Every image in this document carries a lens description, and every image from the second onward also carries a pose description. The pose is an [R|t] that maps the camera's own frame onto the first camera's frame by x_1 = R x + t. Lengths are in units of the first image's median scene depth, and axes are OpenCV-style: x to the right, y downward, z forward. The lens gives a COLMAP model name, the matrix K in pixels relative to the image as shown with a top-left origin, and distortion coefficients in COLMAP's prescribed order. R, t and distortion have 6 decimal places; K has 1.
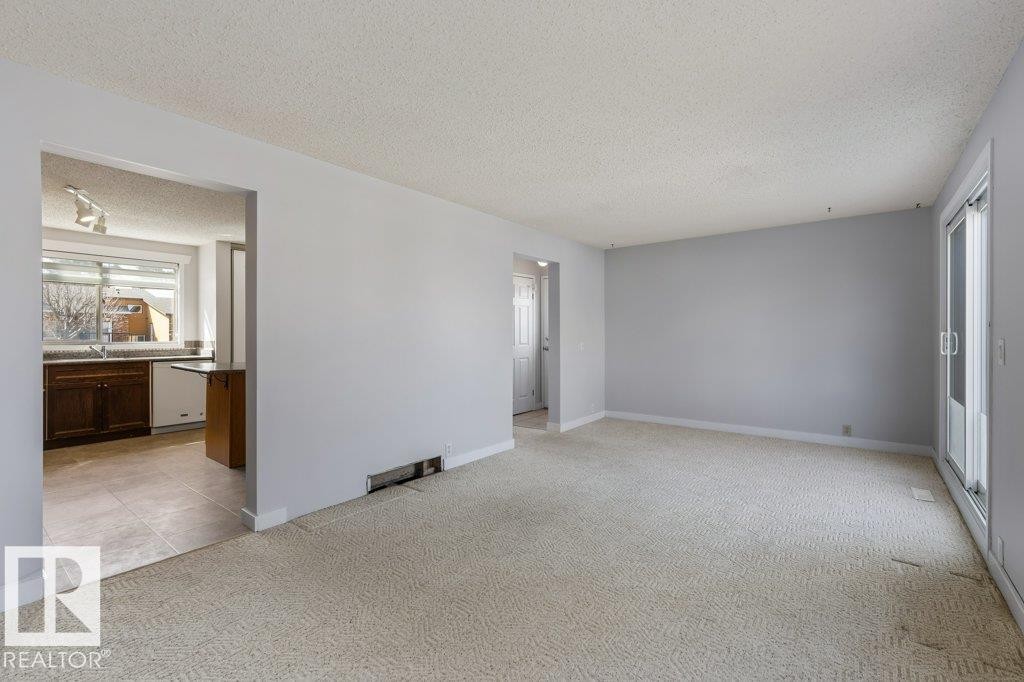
lens RADIAL K [[451.9, 0, 511.7], [0, 451.9, 332.3], [0, 0, 1]] dist [0.002578, 0.000351]
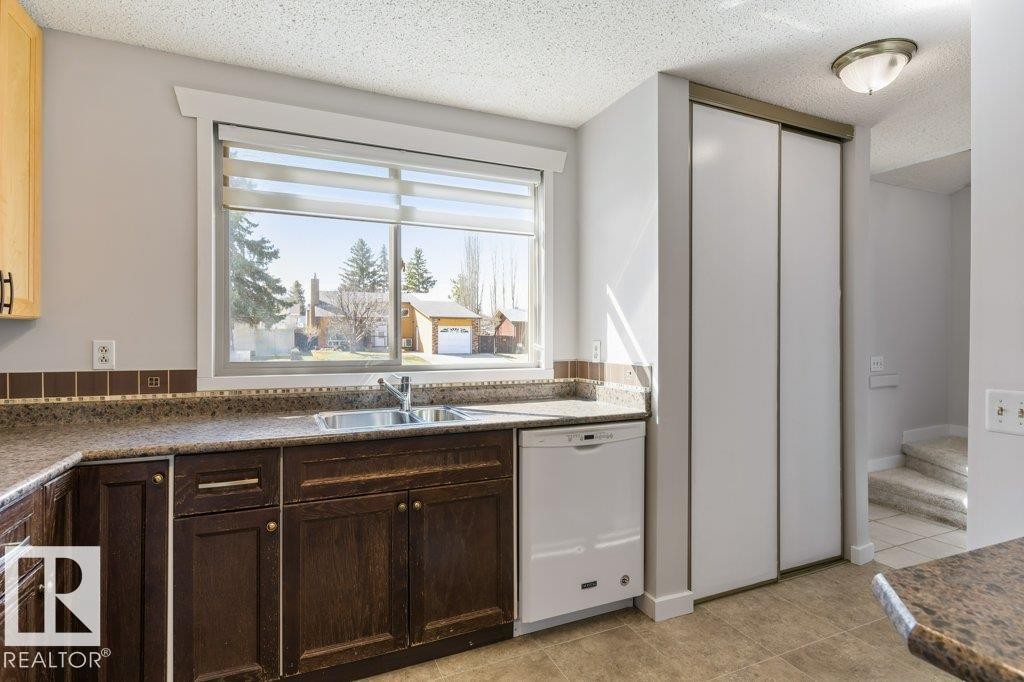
lens RADIAL K [[504.8, 0, 504.7], [0, 504.8, 336.2], [0, 0, 1]] dist [-0.001178, 0.000058]
pose [[0.882654, 0.001152, -0.470023, -0.601966], [-0.000377, 0.999998, 0.001742, -0.004508], [0.470024, -0.001361, 0.882653, 0.637131]]
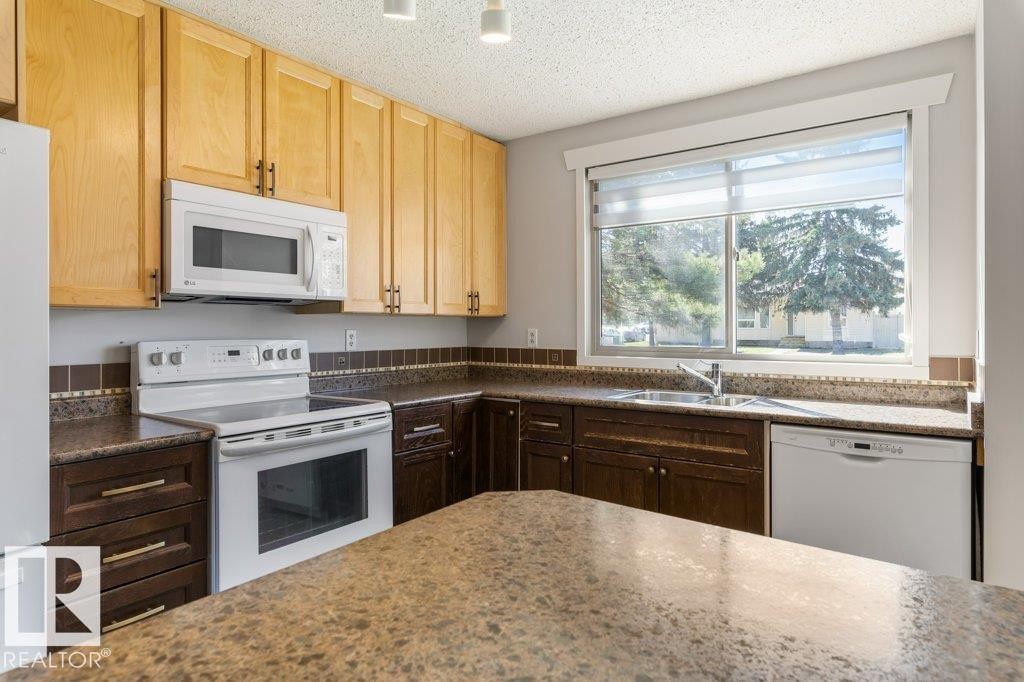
lens RADIAL K [[603.5, 0, 523.3], [0, 603.5, 322.3], [0, 0, 1]] dist [0.017073, -0.001210]
pose [[0.060414, -0.005040, -0.998161, -0.359829], [0.007052, 0.999964, -0.004622, -0.004925], [0.998148, -0.006760, 0.060448, 0.767655]]
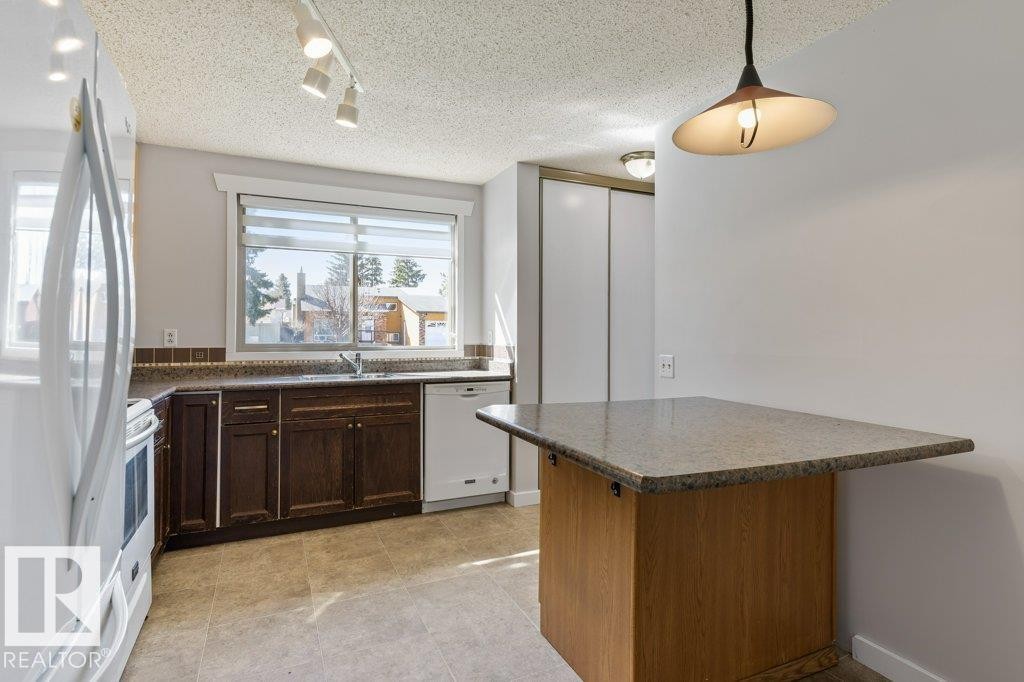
lens RADIAL K [[525.7, 0, 511.4], [0, 525.7, 323.2], [0, 0, 1]] dist [-0.001117, 0.000639]
pose [[0.892462, -0.004986, -0.451094, -0.391512], [-0.001325, 0.999906, -0.013674, -0.000071], [0.451120, 0.012802, 0.892371, 0.453435]]
